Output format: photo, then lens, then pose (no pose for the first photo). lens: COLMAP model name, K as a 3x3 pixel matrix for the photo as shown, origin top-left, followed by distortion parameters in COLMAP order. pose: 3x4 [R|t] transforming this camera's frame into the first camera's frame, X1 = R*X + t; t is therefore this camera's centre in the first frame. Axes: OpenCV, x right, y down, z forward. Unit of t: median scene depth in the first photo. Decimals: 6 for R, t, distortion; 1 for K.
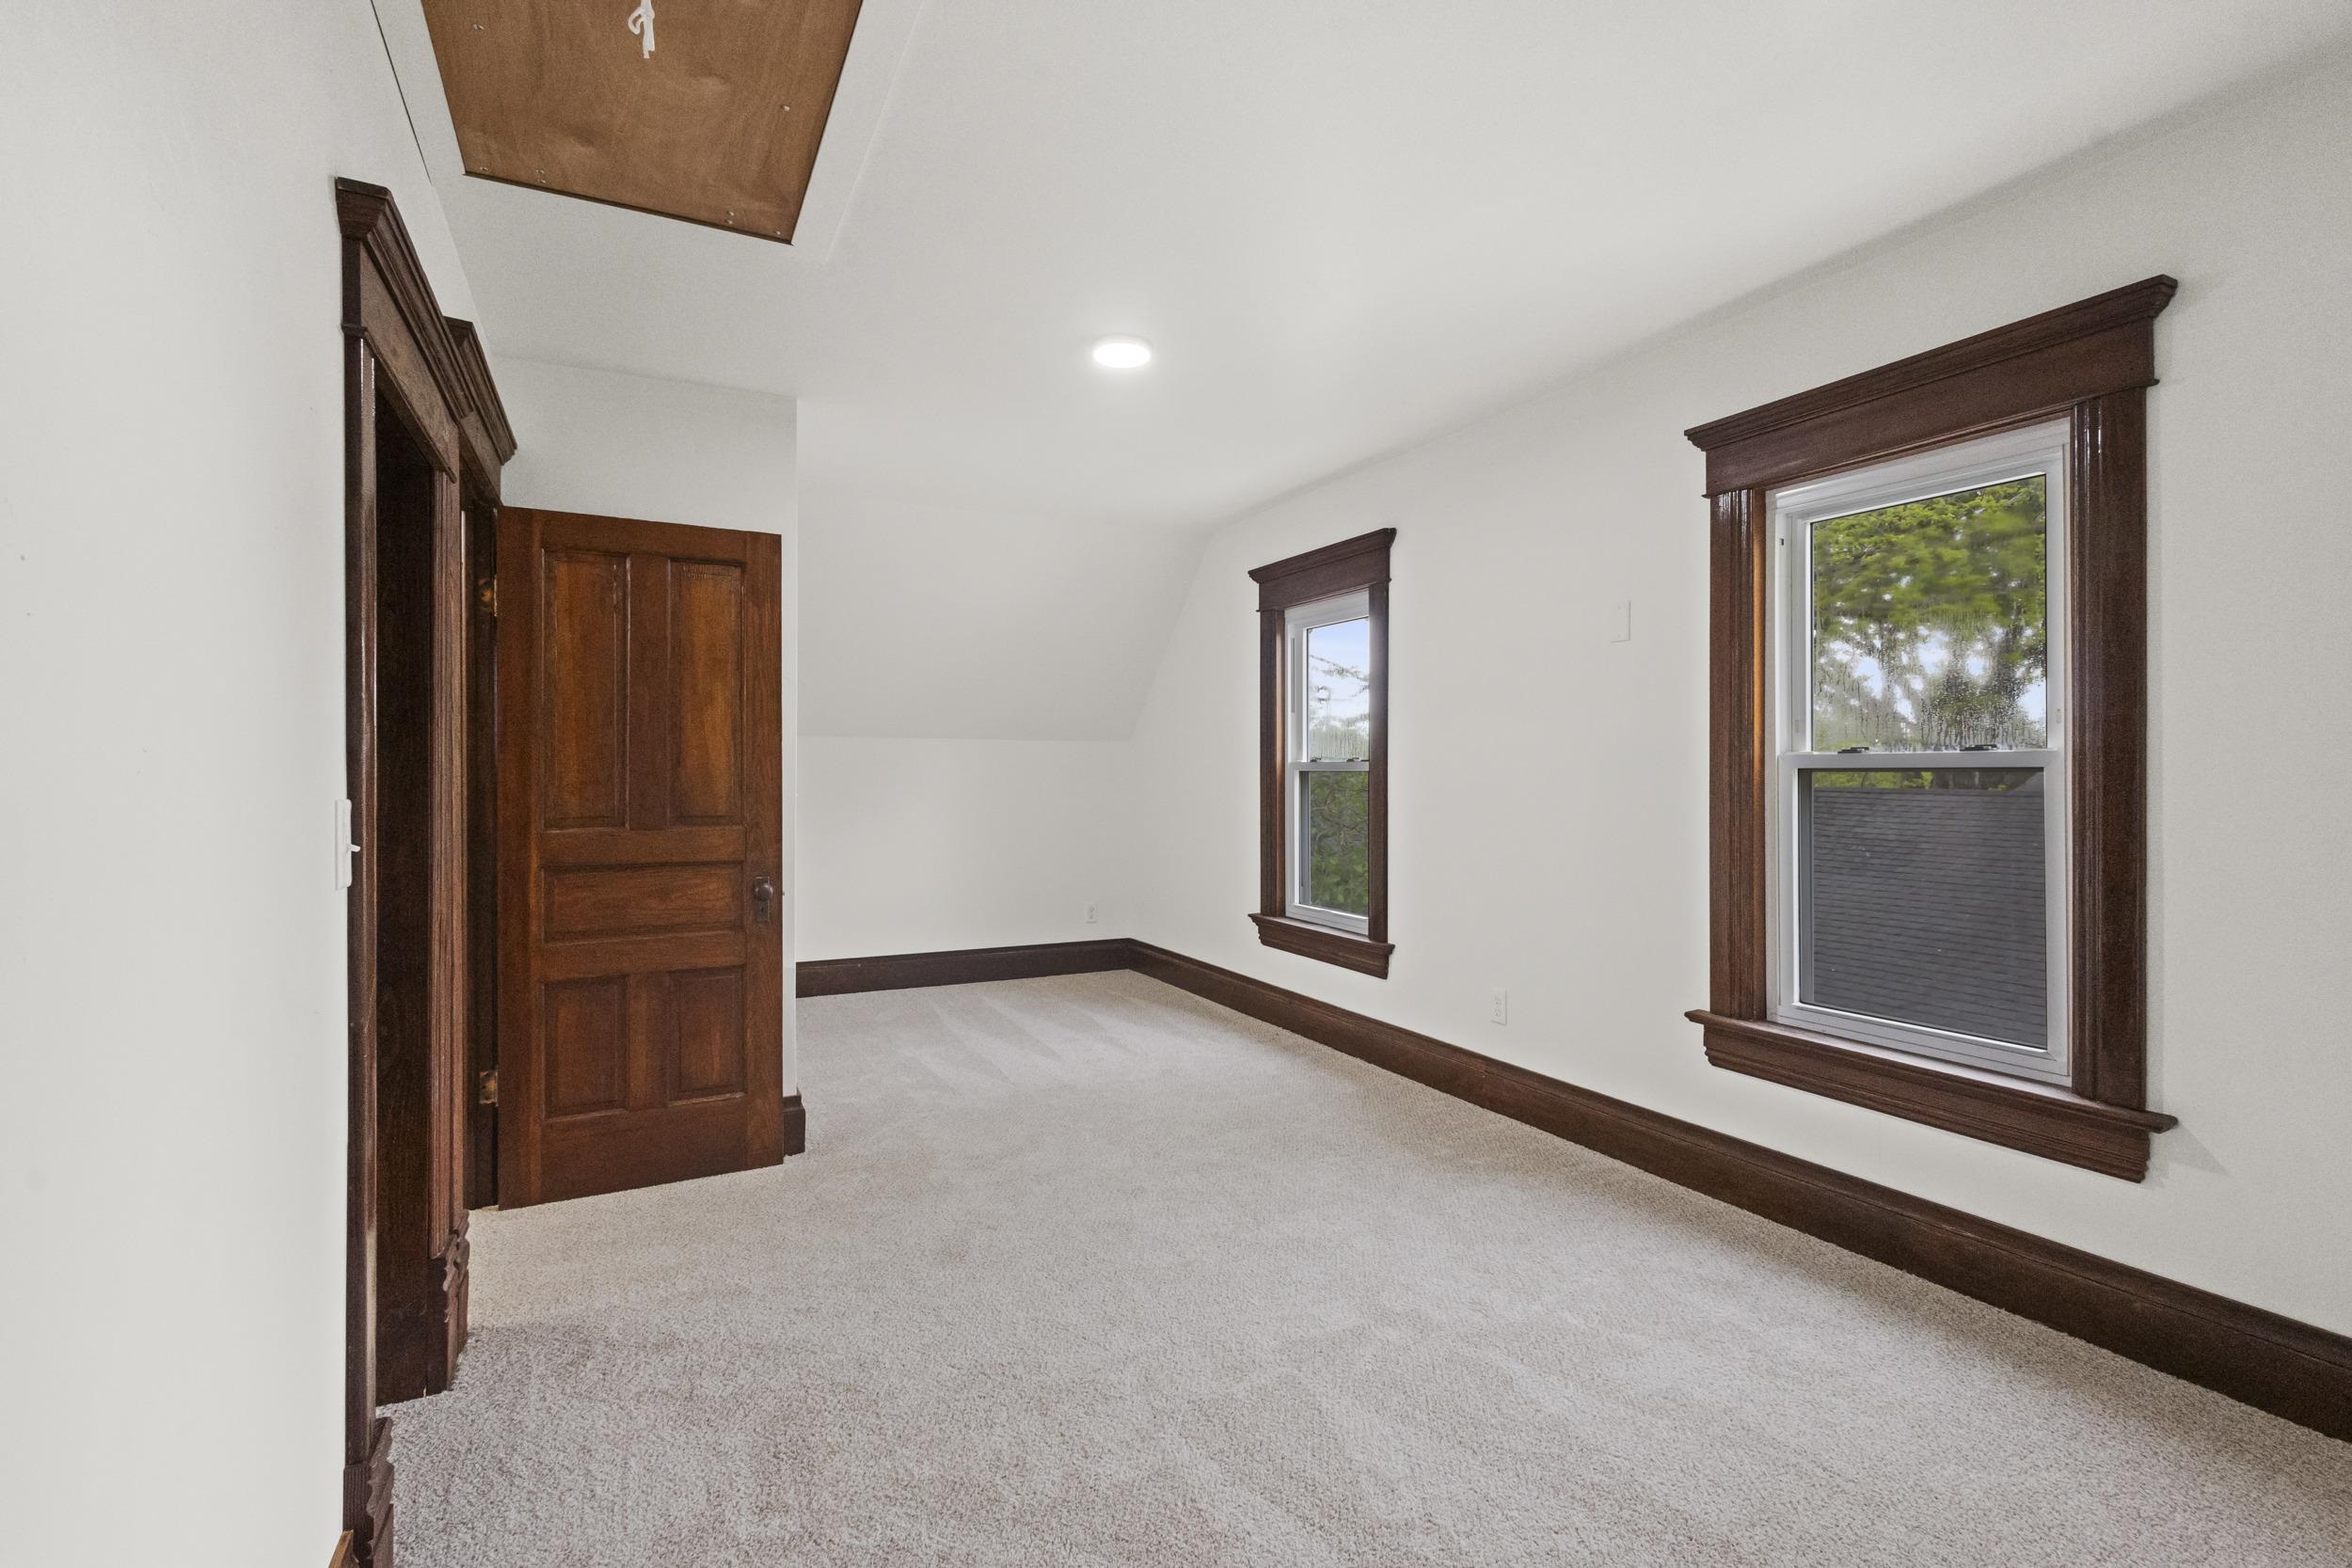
lens RADIAL K [[1077.8, 0, 1172.0], [0, 1077.8, 789.5], [0, 0, 1]] dist [0.000610, -0.000225]
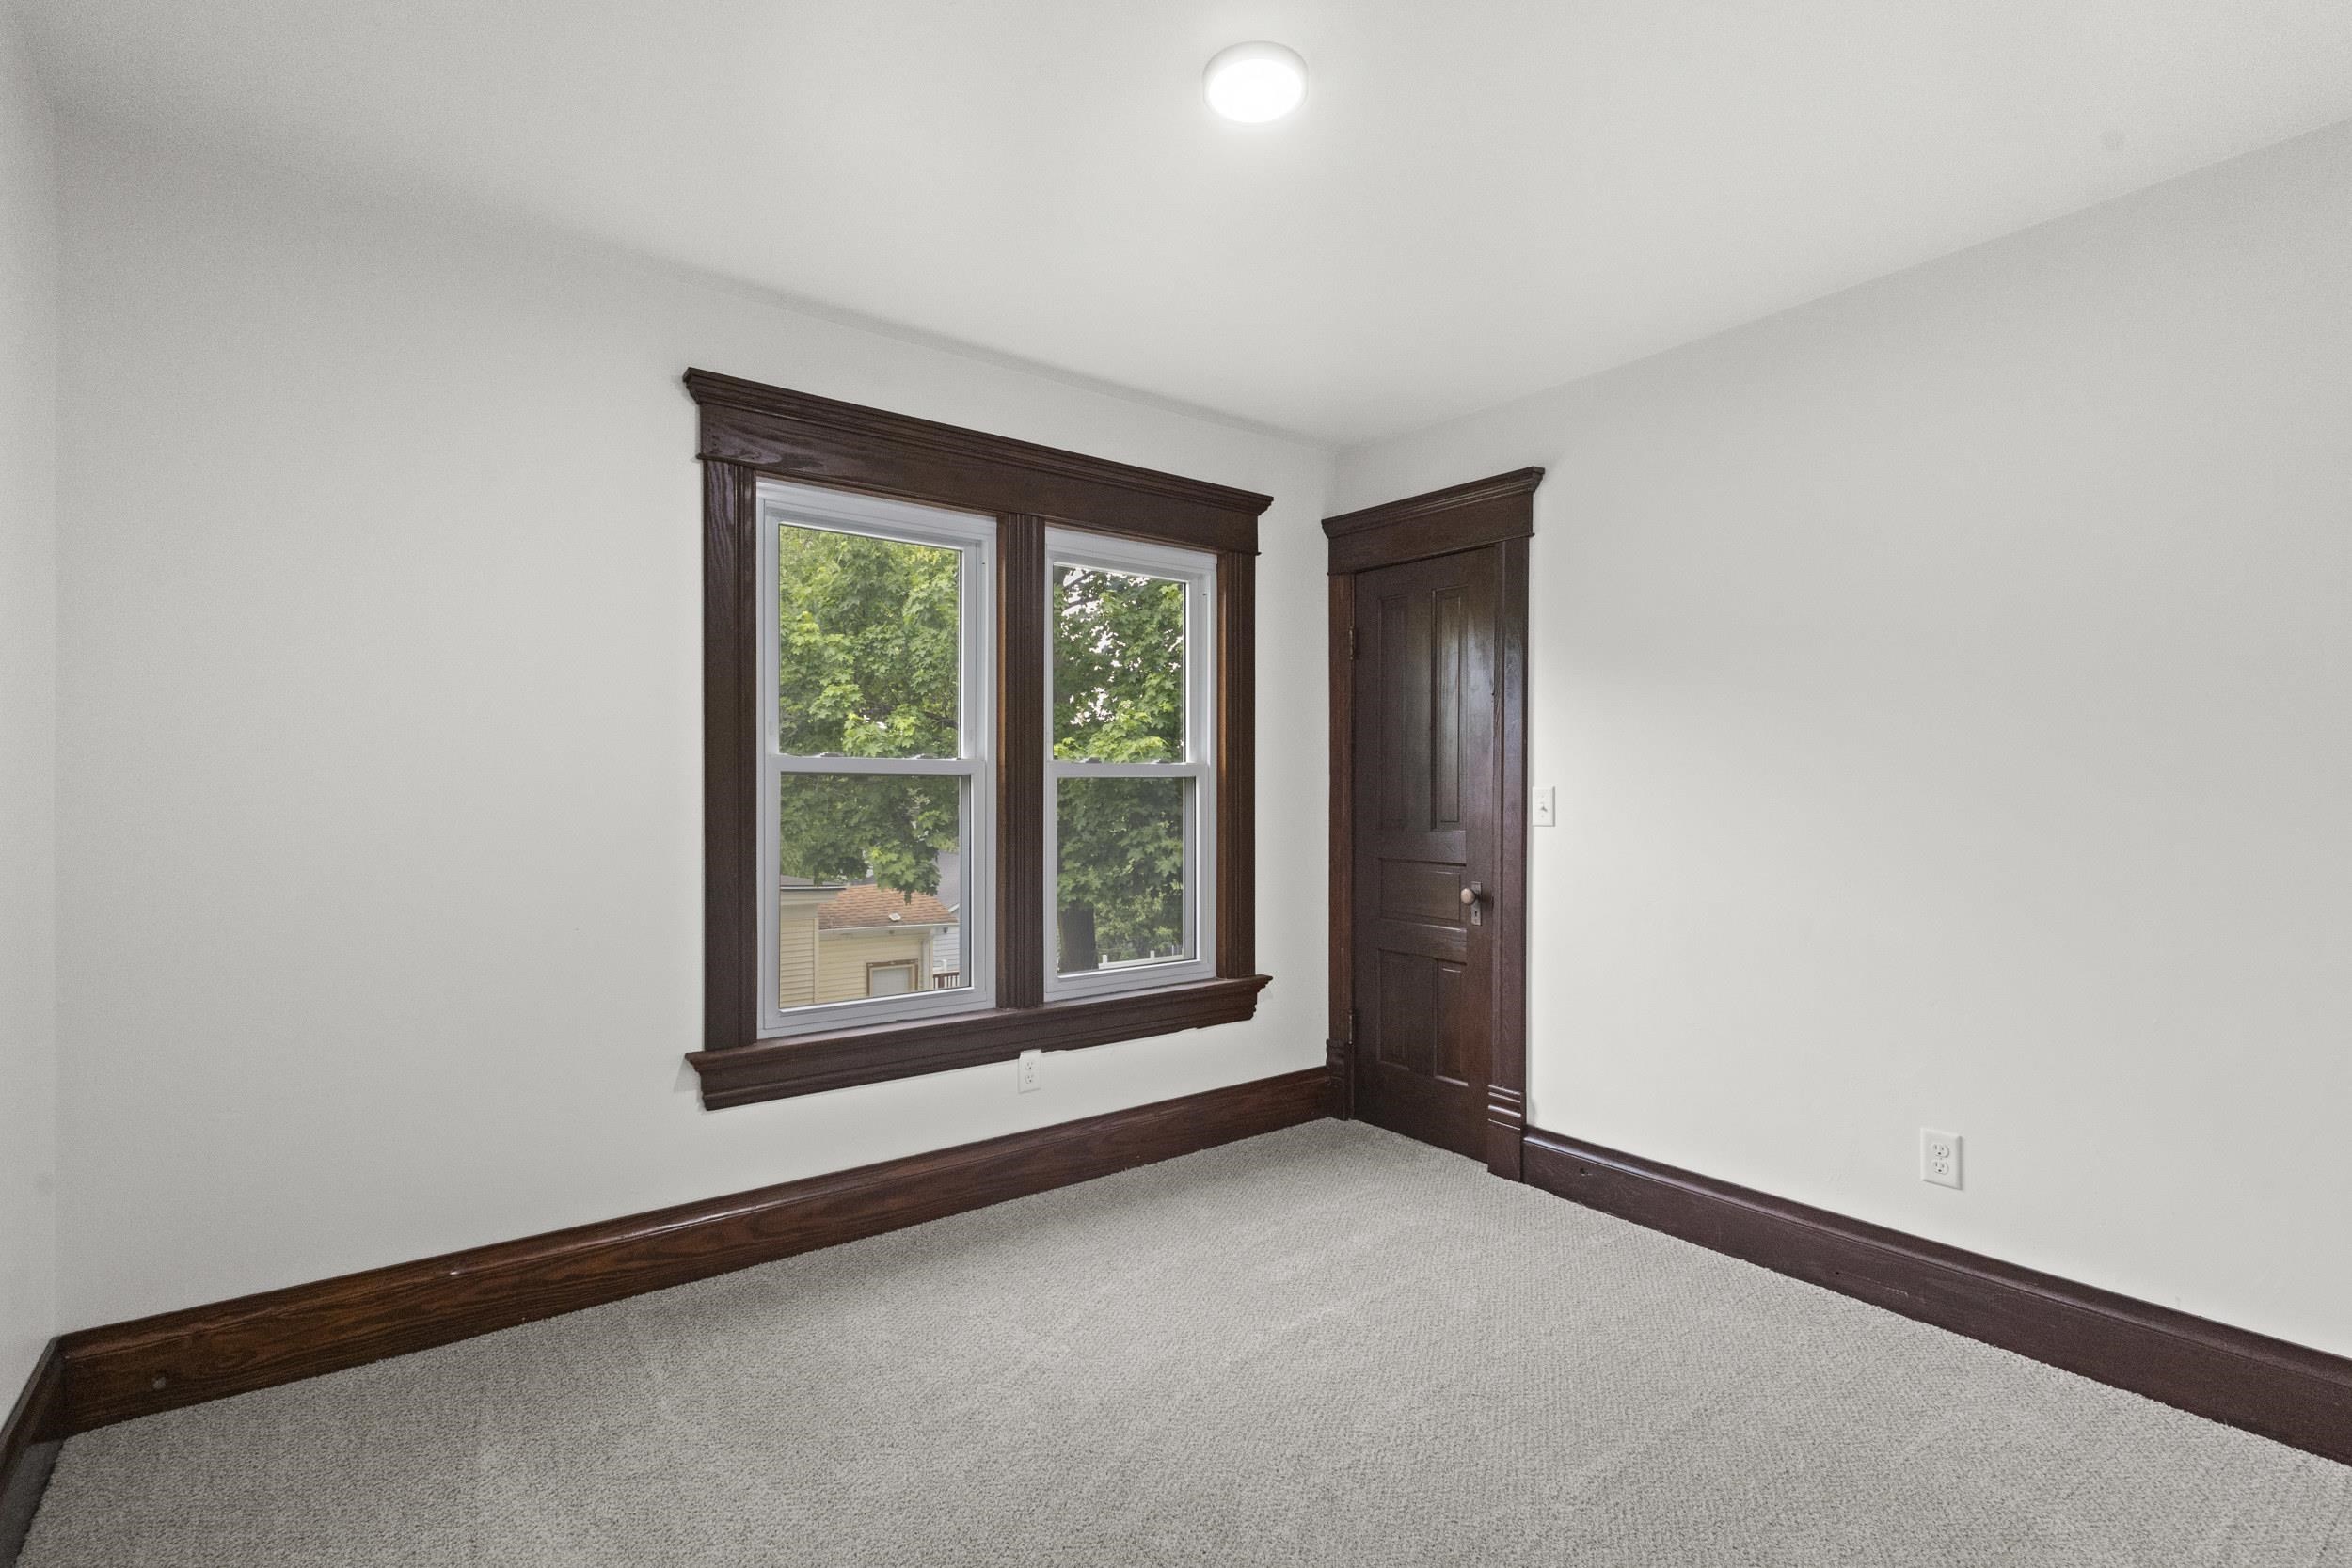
lens RADIAL K [[1045.6, 0, 1176.0], [0, 1045.6, 784.0], [0, 0, 1]] dist [0.010751, -0.010496]
pose [[-0.161854, -0.010418, 0.986760, -0.400594], [0.015007, 0.999803, 0.013017, -0.014659], [-0.986701, 0.016915, -0.161666, 0.775324]]
